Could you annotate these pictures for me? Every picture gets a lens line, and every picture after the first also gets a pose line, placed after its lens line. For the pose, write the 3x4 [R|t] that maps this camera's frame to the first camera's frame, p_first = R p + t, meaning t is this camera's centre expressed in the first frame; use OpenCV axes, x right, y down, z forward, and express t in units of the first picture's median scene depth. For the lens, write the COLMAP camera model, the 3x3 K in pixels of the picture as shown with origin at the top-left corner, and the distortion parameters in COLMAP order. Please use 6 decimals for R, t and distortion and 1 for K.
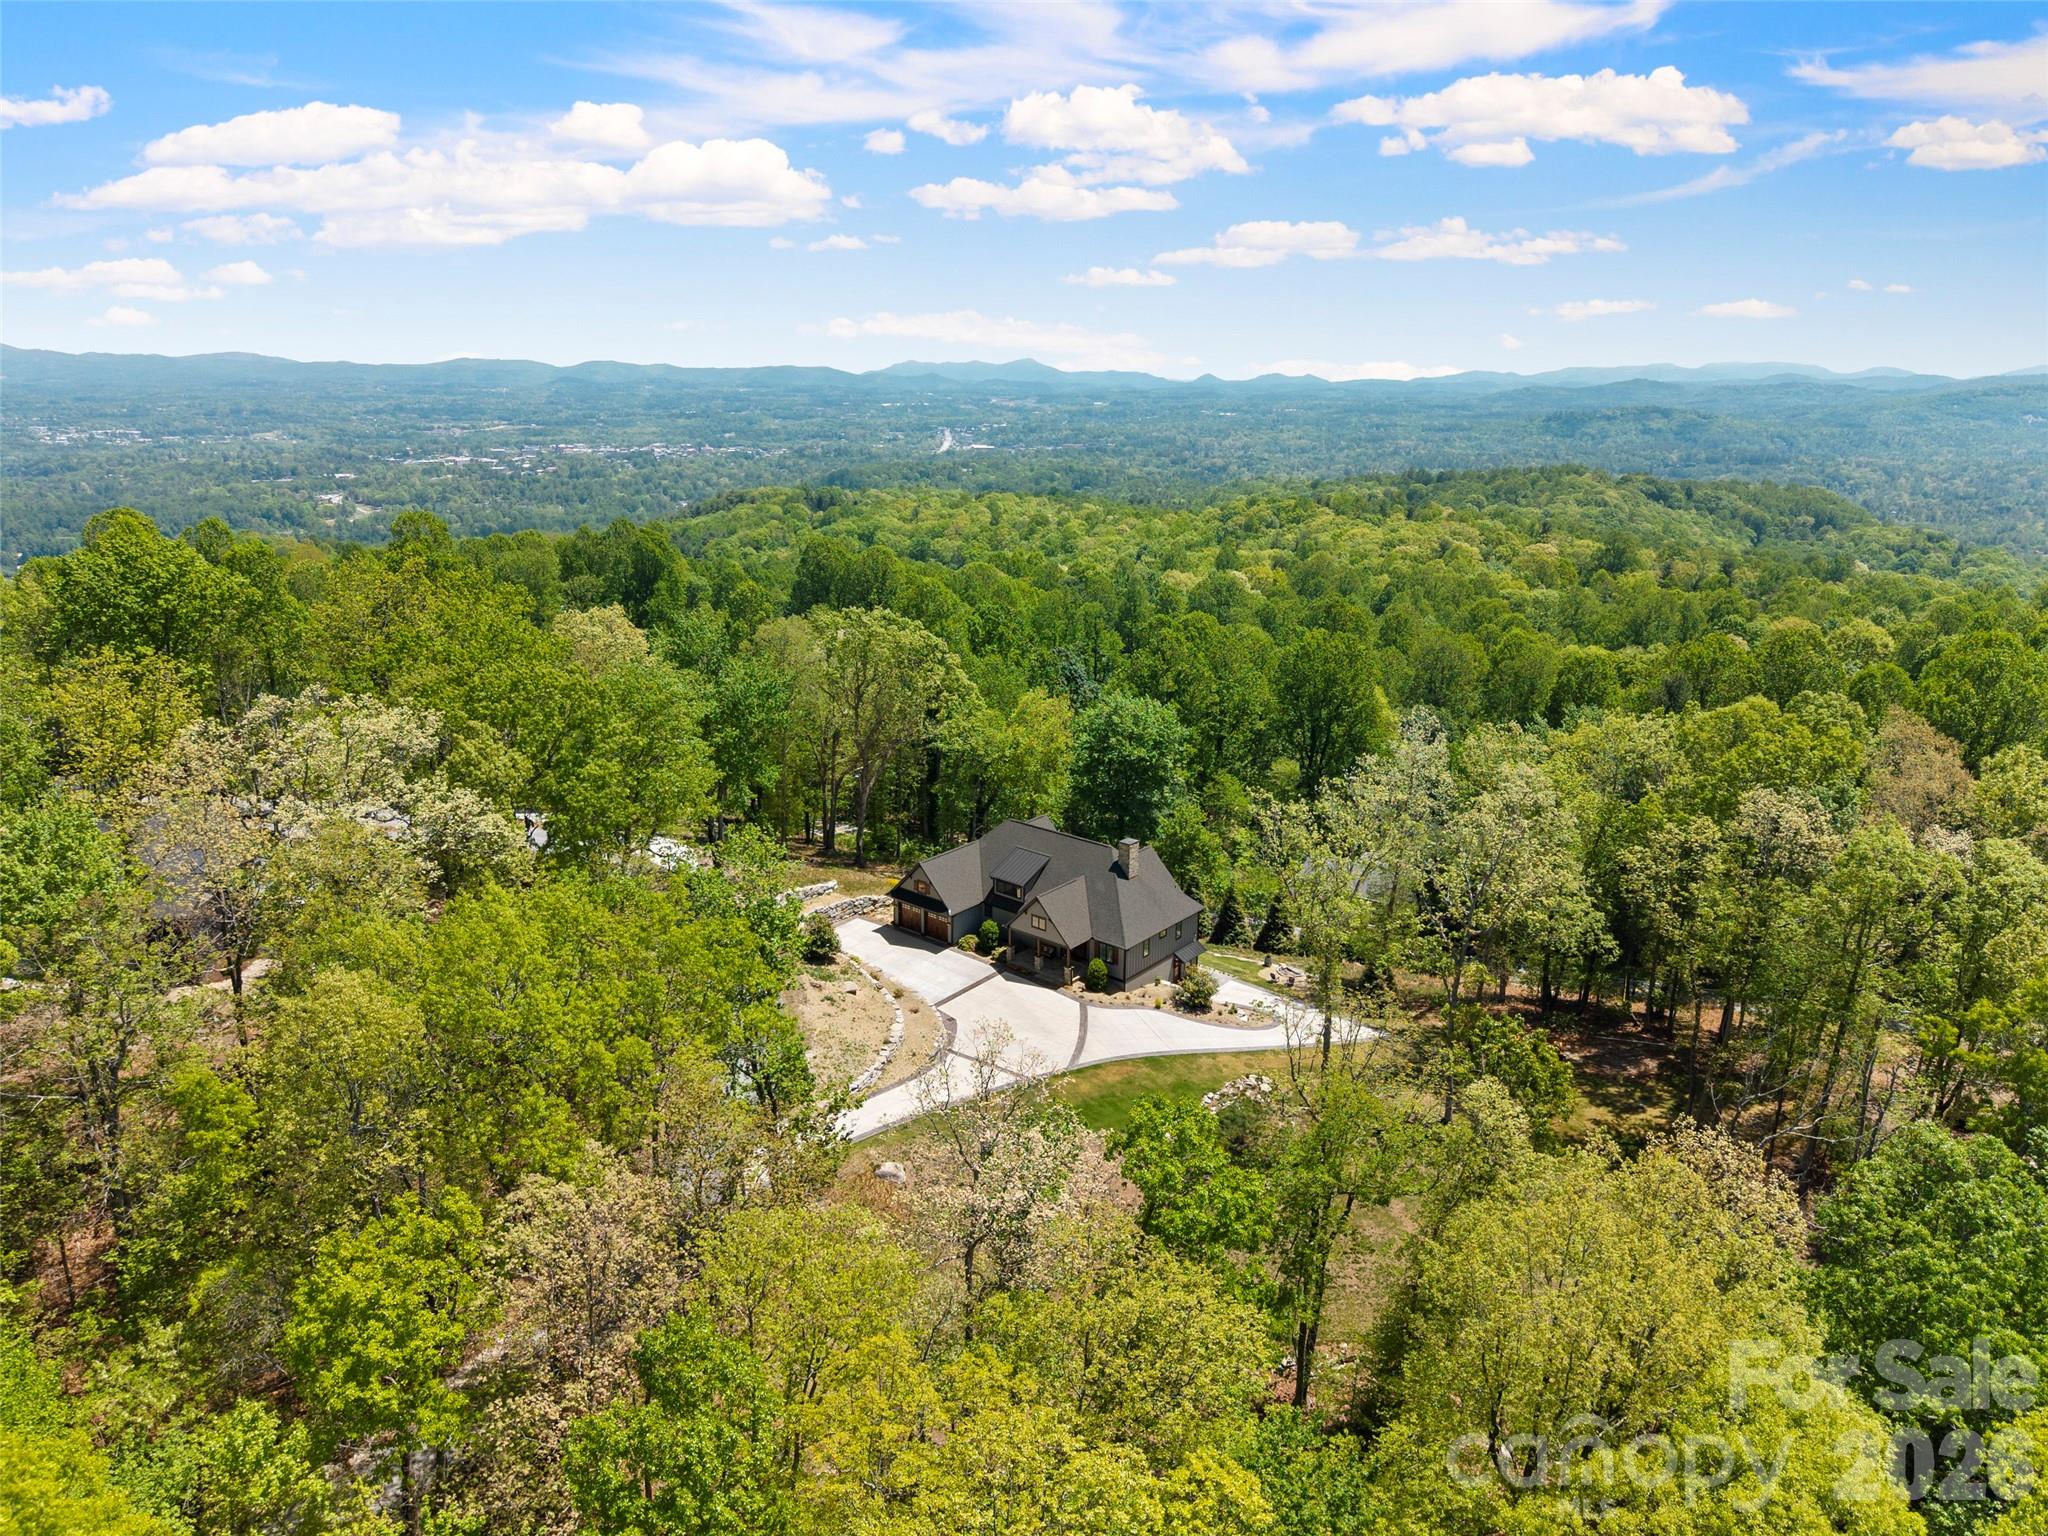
lens RADIAL K [[1374.6, 0, 1024.0], [0, 1374.6, 768.0], [0, 0, 1]] dist [0.097582, -0.165063]
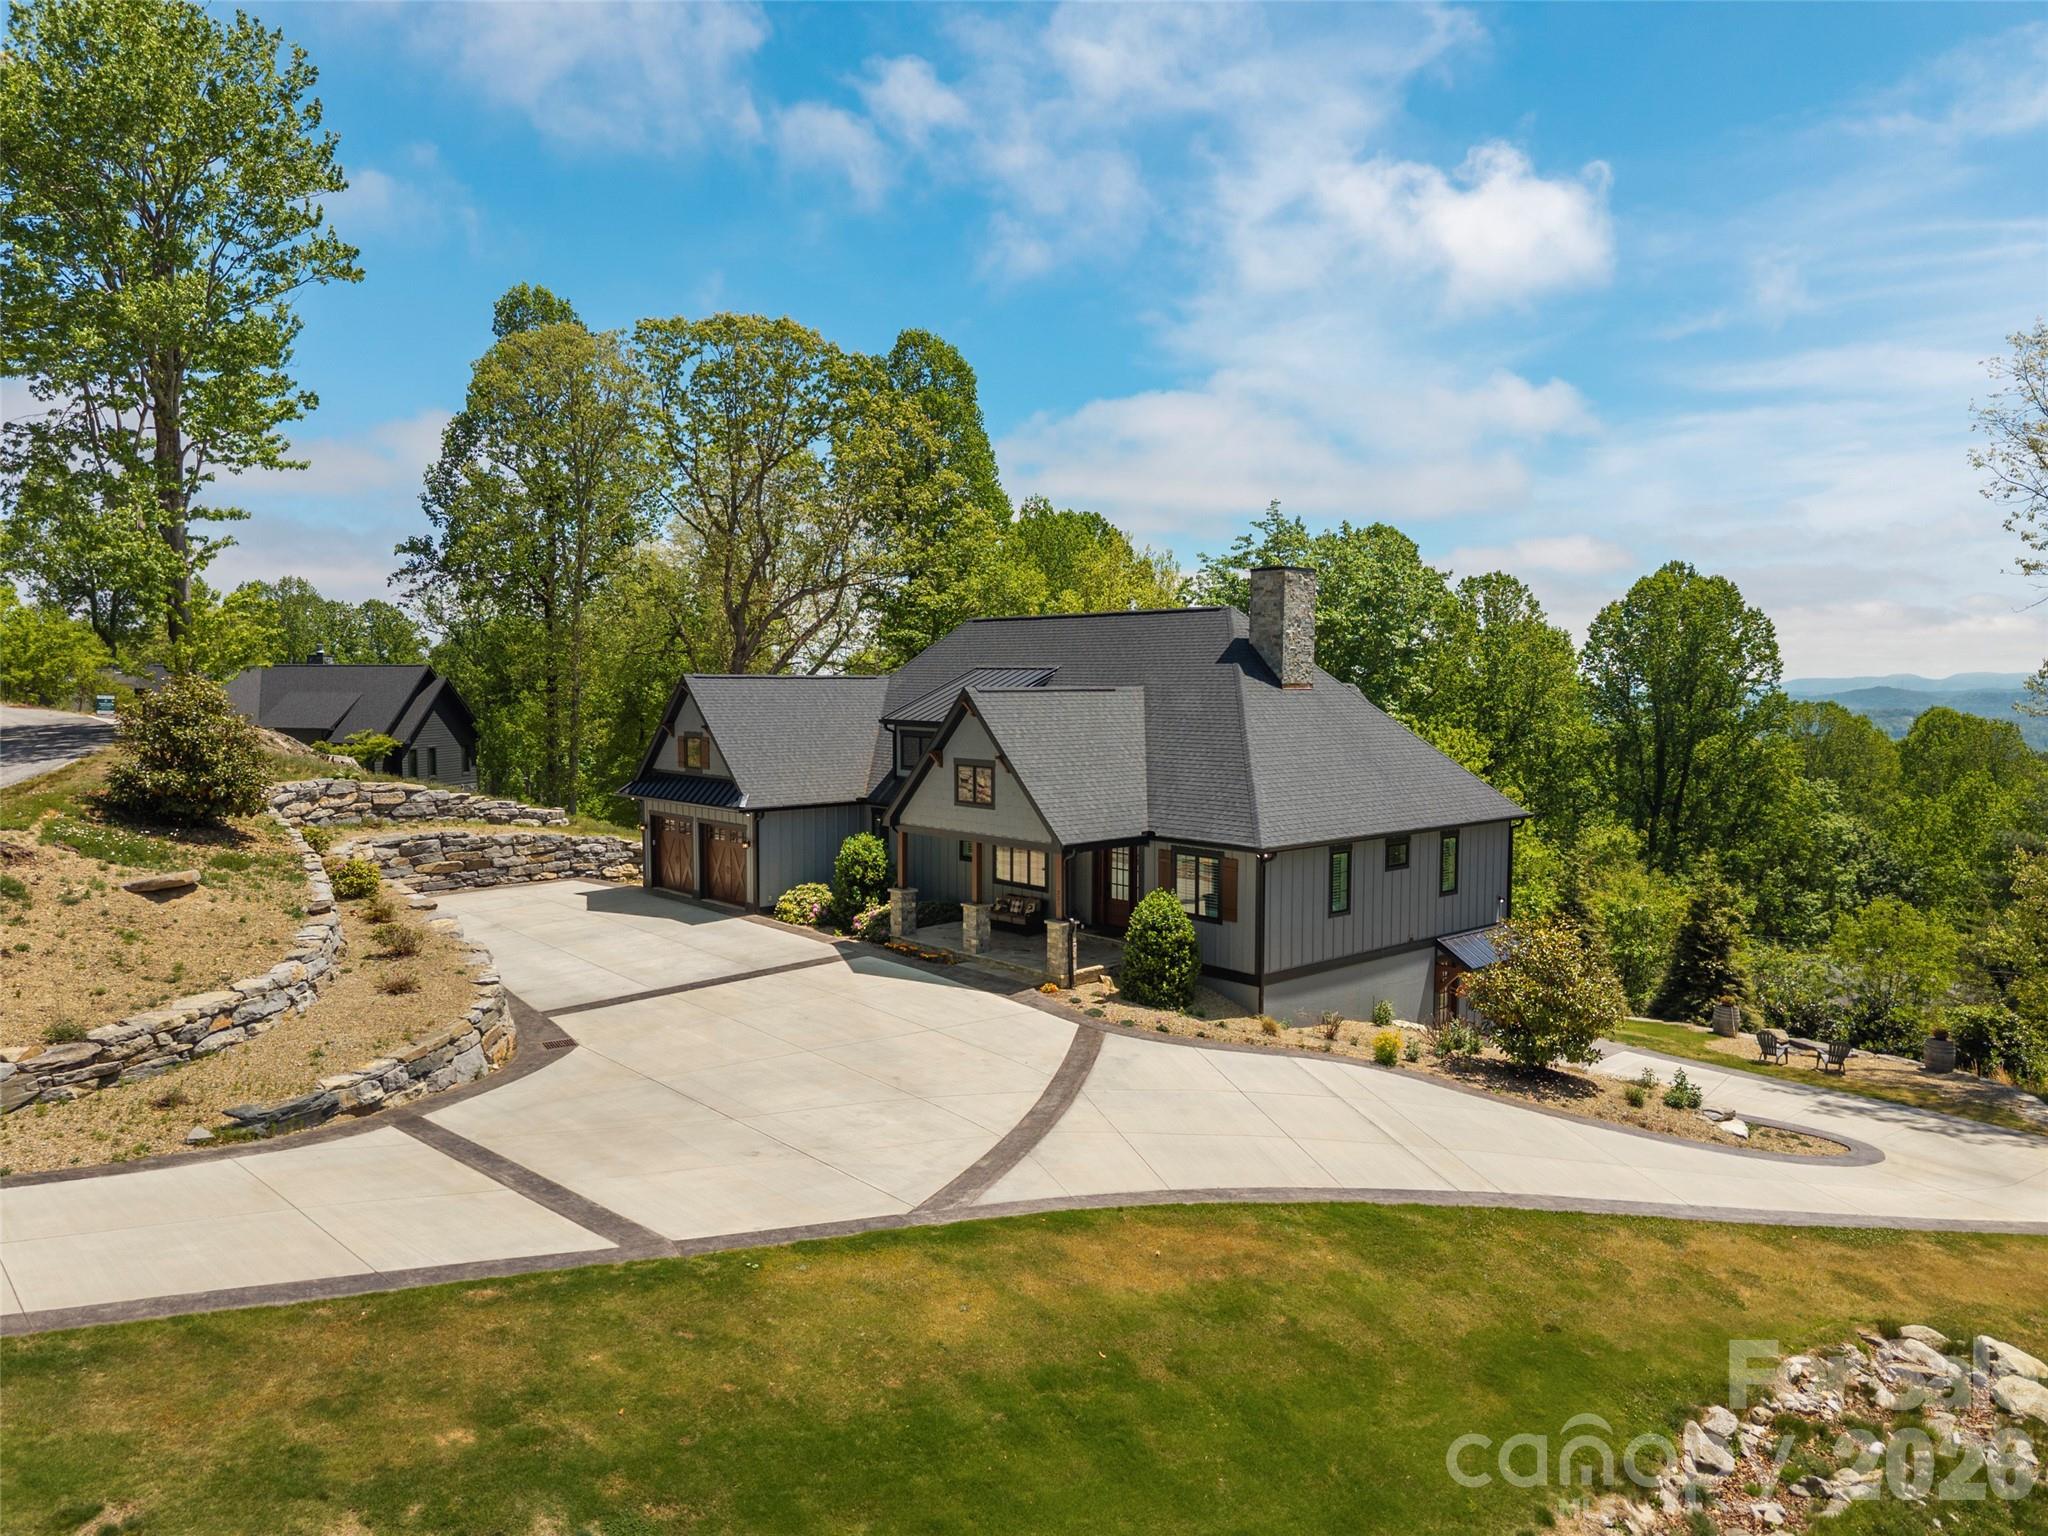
lens RADIAL K [[1374.6, 0, 1024.0], [0, 1374.6, 768.0], [0, 0, 1]] dist [0.097582, -0.165063]
pose [[0.989068, 0.005601, -0.147354, 0.067074], [-0.037552, 0.975899, -0.214967, 0.176012], [0.142599, 0.218150, 0.965441, 0.717261]]
